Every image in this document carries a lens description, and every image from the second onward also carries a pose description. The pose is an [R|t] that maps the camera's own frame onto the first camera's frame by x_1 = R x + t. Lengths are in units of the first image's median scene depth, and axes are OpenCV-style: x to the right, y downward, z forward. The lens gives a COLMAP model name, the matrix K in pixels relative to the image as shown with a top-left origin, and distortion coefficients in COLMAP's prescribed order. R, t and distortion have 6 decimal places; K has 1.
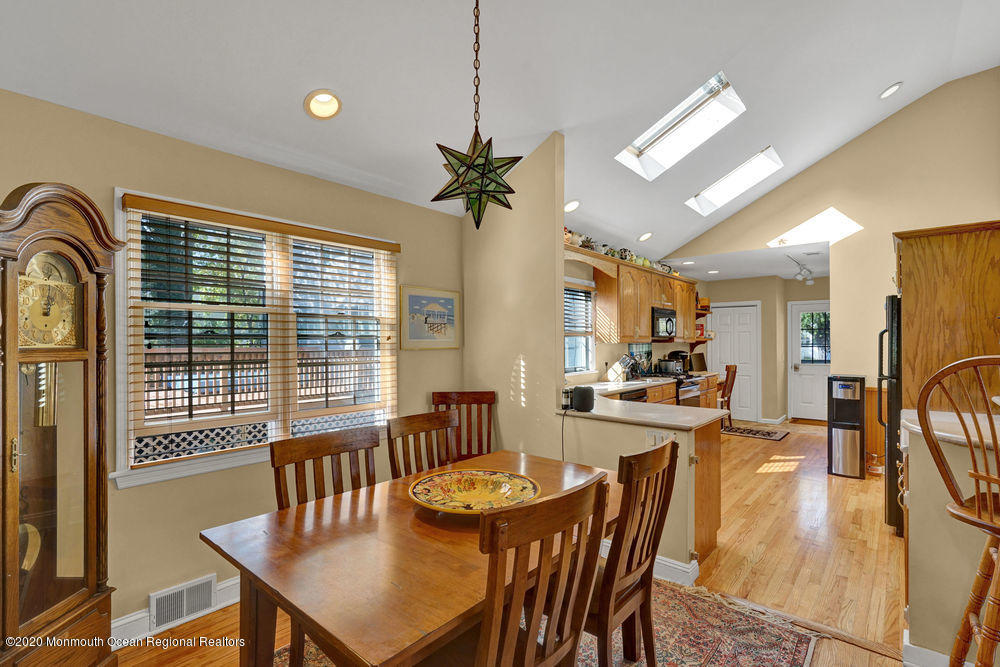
lens RADIAL K [[469.2, 0, 498.7], [0, 469.2, 338.3], [0, 0, 1]] dist [-0.002922, 0.000268]
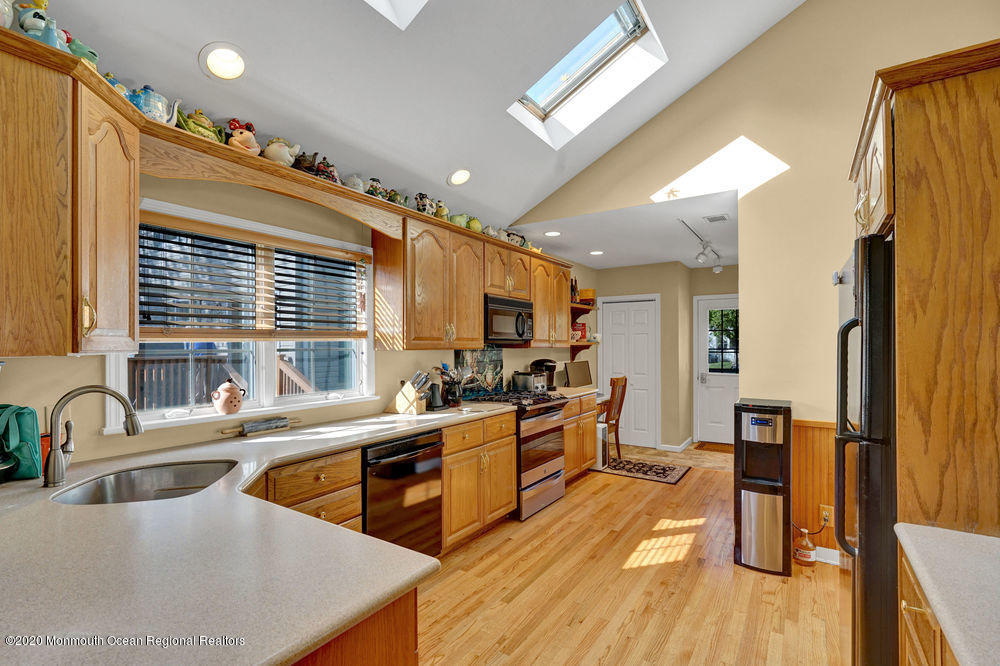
lens RADIAL K [[462.3, 0, 497.4], [0, 462.3, 342.1], [0, 0, 1]] dist [-0.001604, 0.000284]
pose [[0.992579, -0.000061, 0.121606, 0.451997], [0.000014, 1.000000, 0.000391, 0.000003], [-0.121606, -0.000386, 0.992578, 0.616322]]
